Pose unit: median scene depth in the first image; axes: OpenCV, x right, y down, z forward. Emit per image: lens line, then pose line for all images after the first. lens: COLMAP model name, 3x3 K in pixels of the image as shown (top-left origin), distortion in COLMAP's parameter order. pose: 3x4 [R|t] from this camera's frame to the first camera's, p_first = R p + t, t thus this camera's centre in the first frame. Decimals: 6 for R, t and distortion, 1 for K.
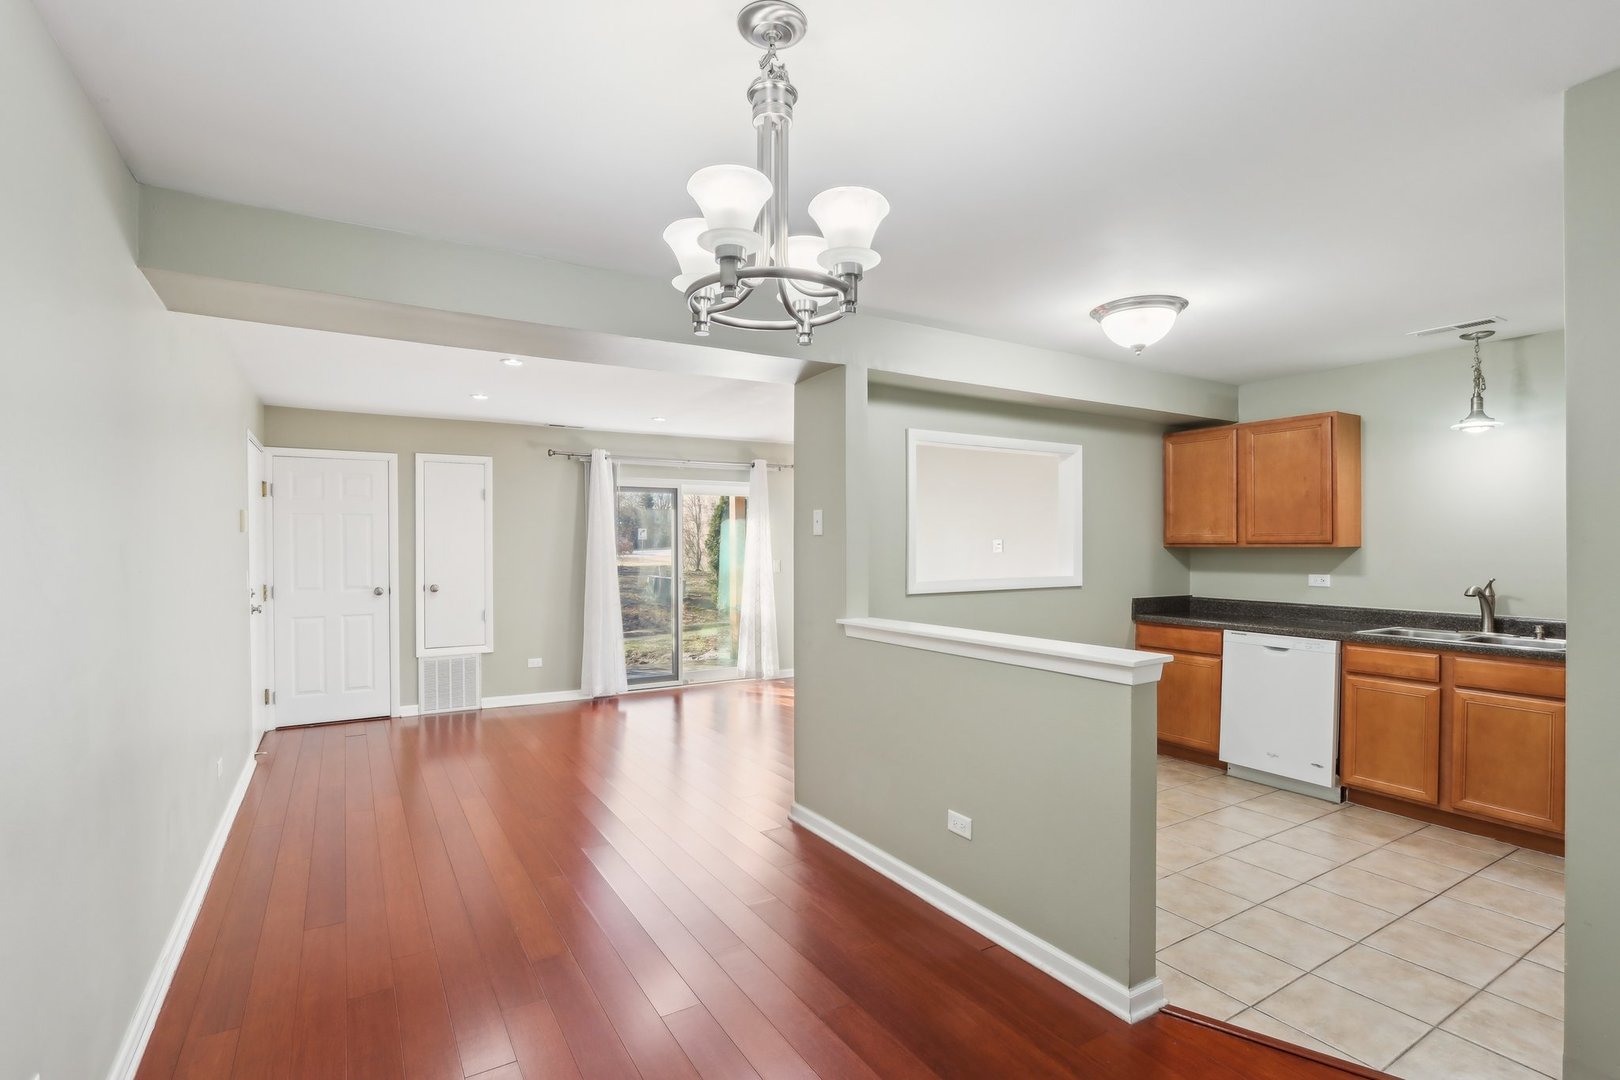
lens RADIAL K [[766.3, 0, 810.4], [0, 766.3, 549.8], [0, 0, 1]] dist [-0.015054, 0.000541]
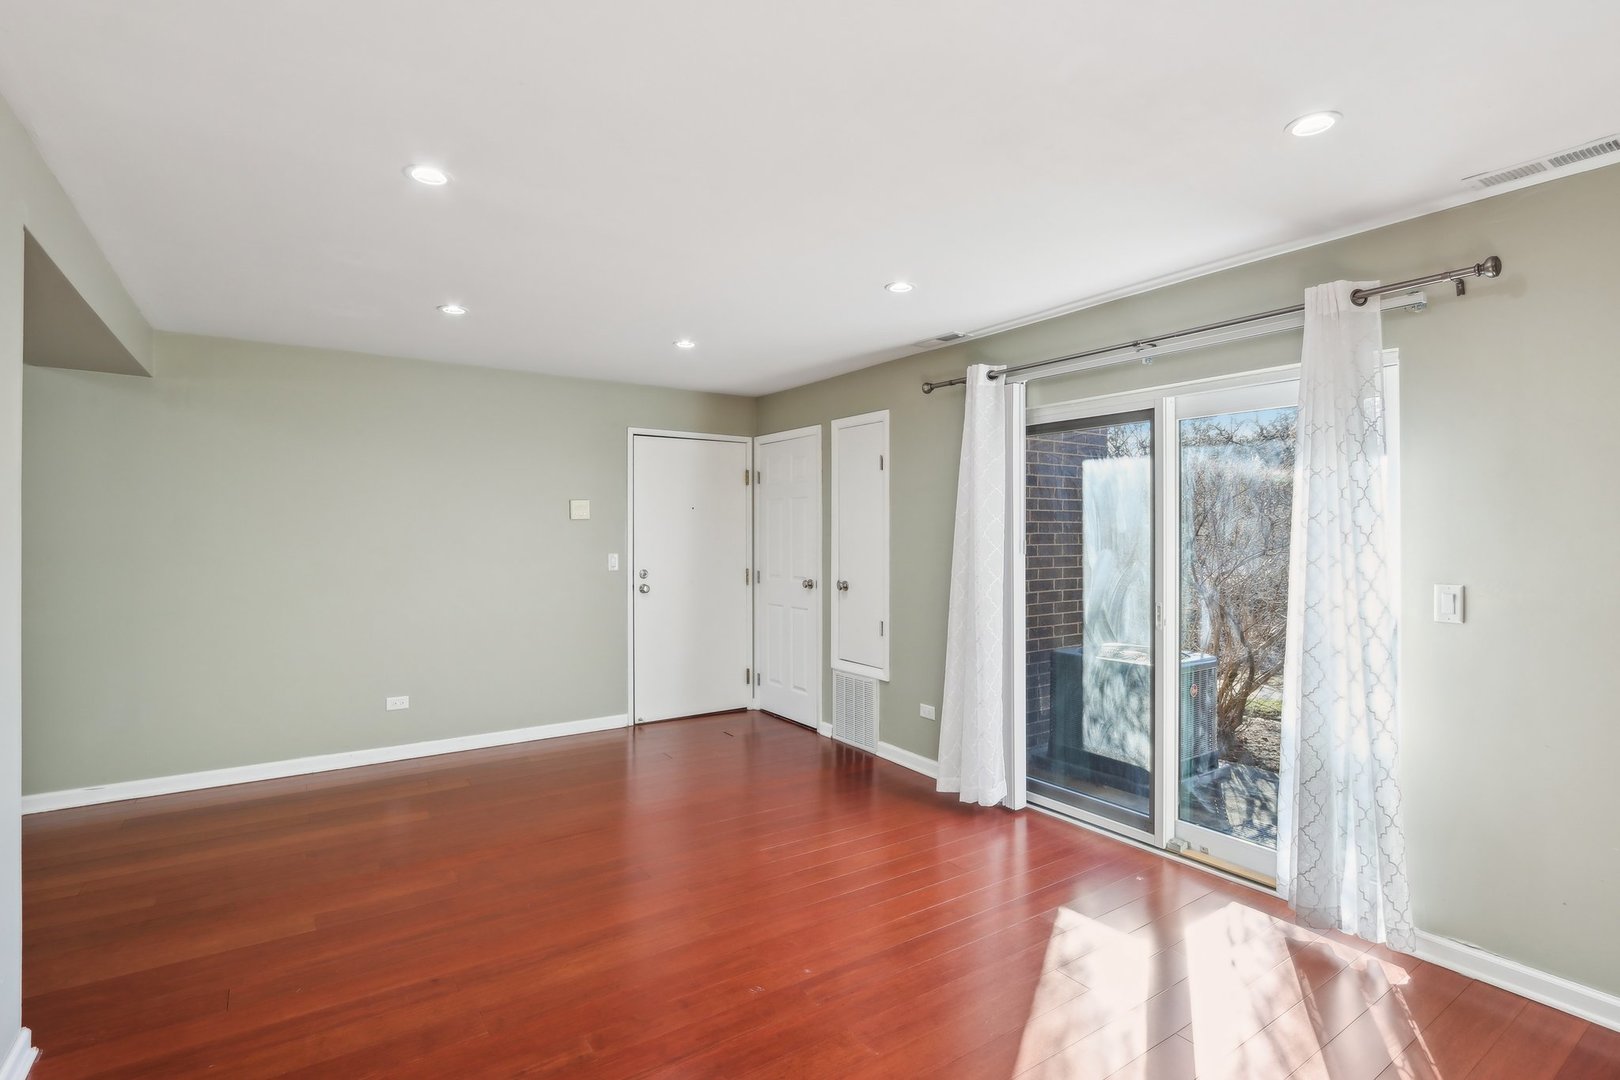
lens RADIAL K [[782.5, 0, 808.8], [0, 782.5, 525.0], [0, 0, 1]] dist [-0.001151, 0.000747]
pose [[0.048201, -0.003618, -0.998831, 0.440058], [-0.008685, 0.999954, -0.004042, -0.012627], [0.998800, 0.008869, 0.048167, 1.244441]]
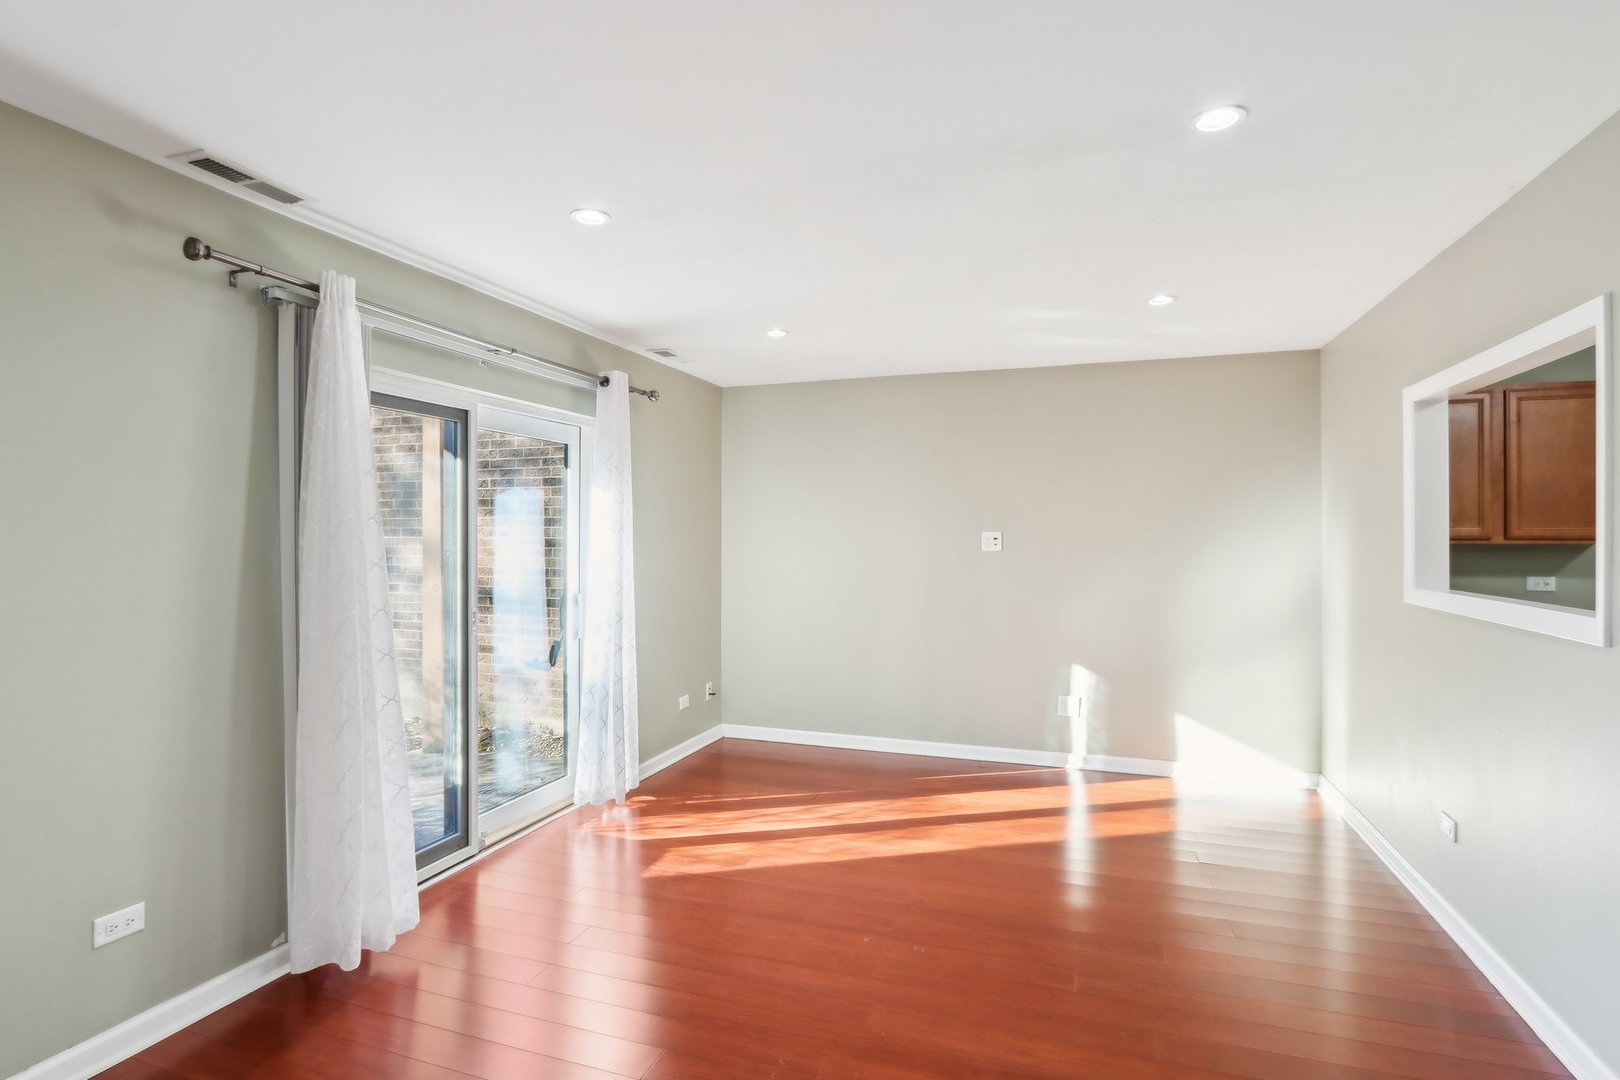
lens RADIAL K [[801.3, 0, 810.0], [0, 801.3, 540.0], [0, 0, 1]] dist [-0.013692, 0.000306]
pose [[0.778236, 0.000295, 0.627972, -0.495722], [0.002171, 0.999993, -0.003159, -0.006499], [-0.627968, 0.003822, 0.778230, 0.834371]]
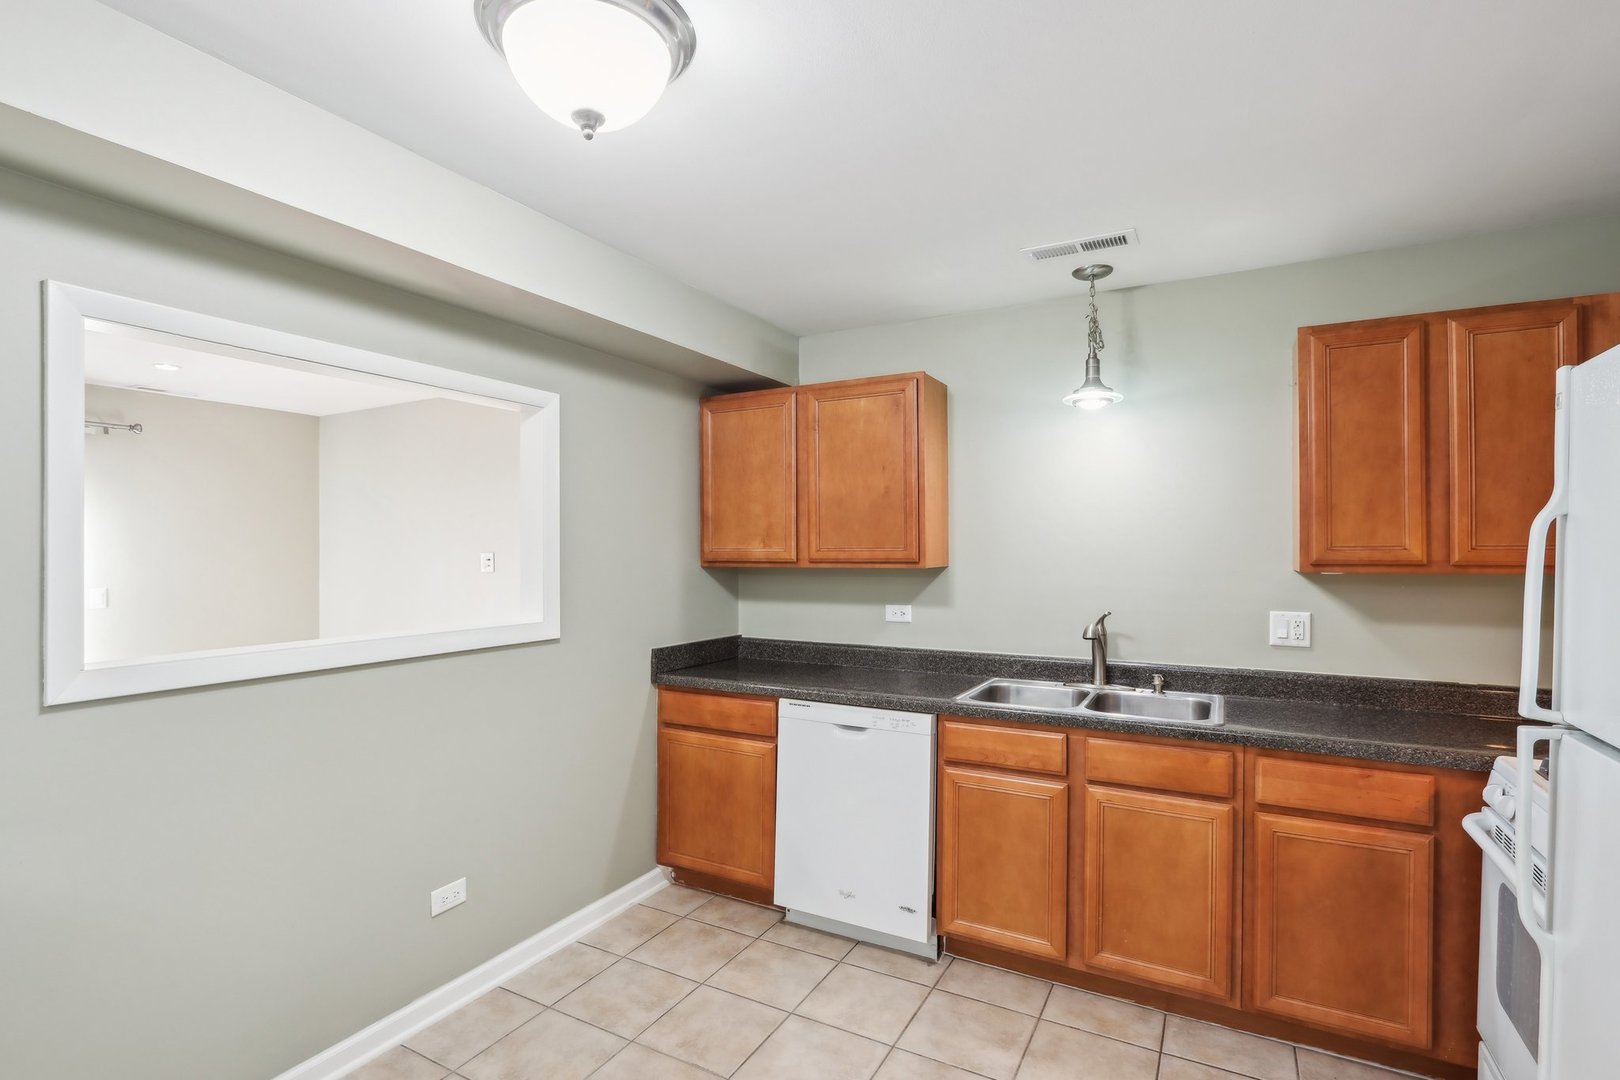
lens RADIAL K [[766.3, 0, 810.4], [0, 766.3, 549.8], [0, 0, 1]] dist [-0.015054, 0.000541]
pose [[0.868263, -0.000311, 0.496104, 0.239943], [0.004997, 0.999955, -0.008119, -0.014090], [-0.496078, 0.009528, 0.868225, 0.416783]]
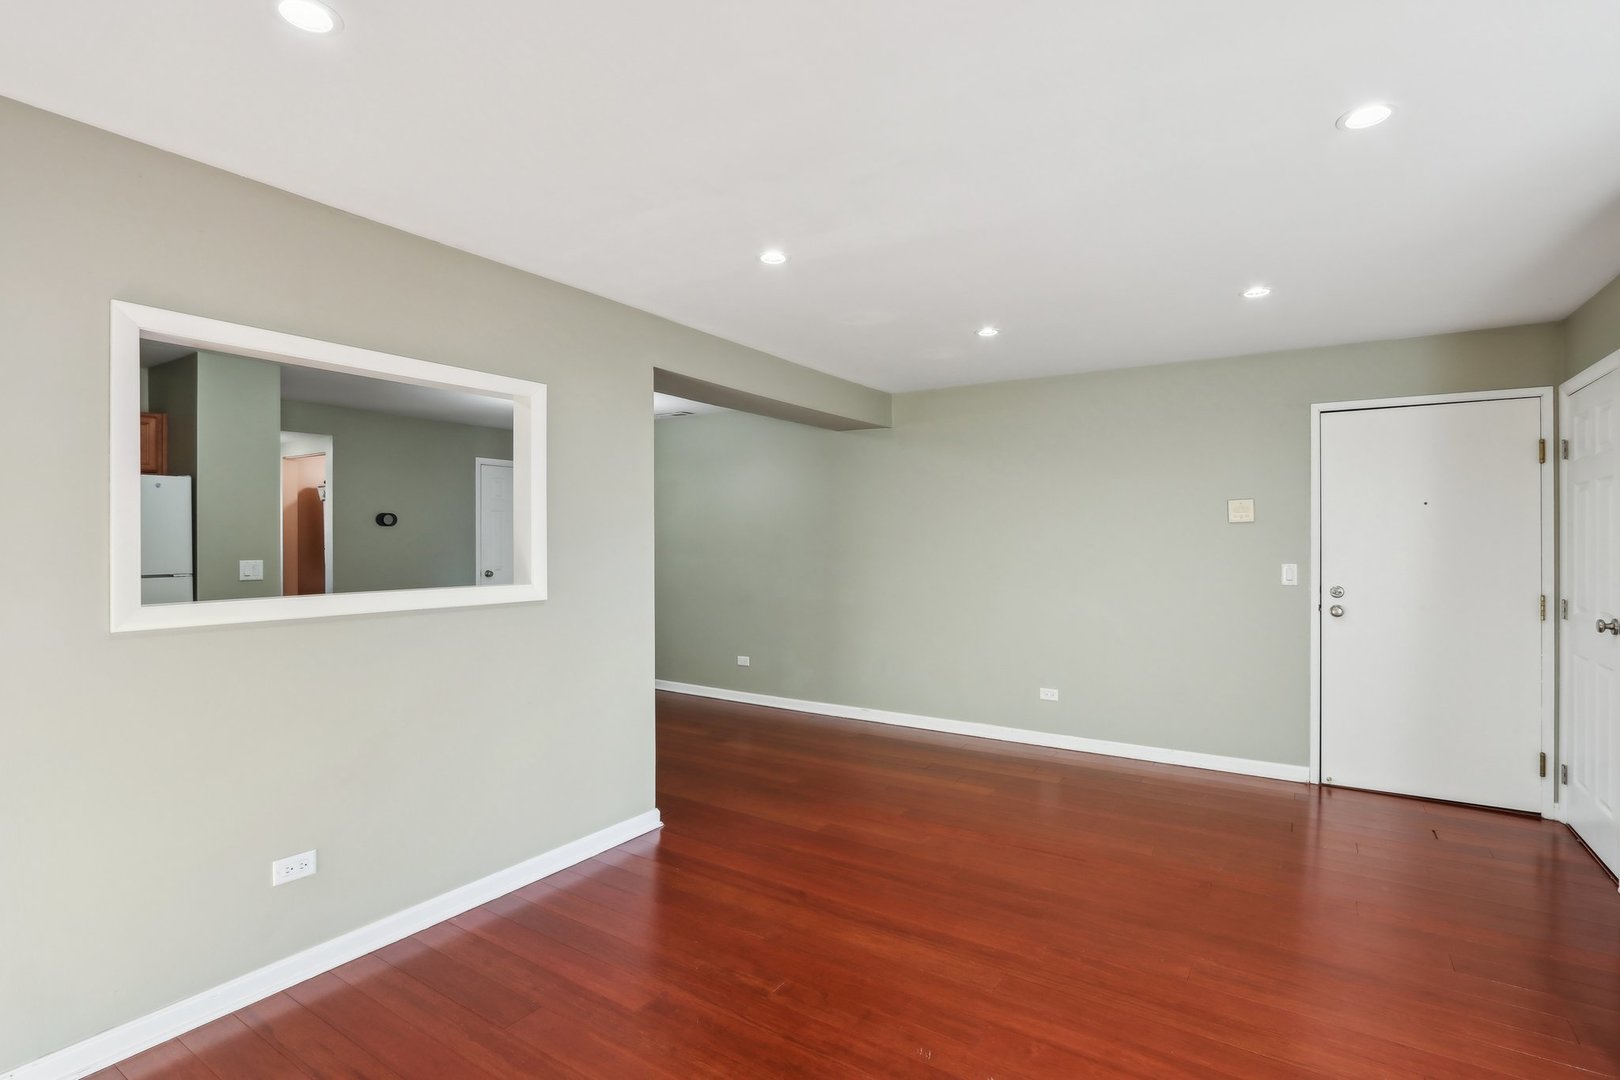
lens RADIAL K [[778.3, 0, 809.9], [0, 778.3, 535.1], [0, 0, 1]] dist [-0.016741, 0.000863]
pose [[-0.900829, -0.003706, -0.434159, 0.181399], [-0.004271, 0.999991, 0.000325, -0.004520], [0.434154, 0.002147, -0.900836, 1.598897]]
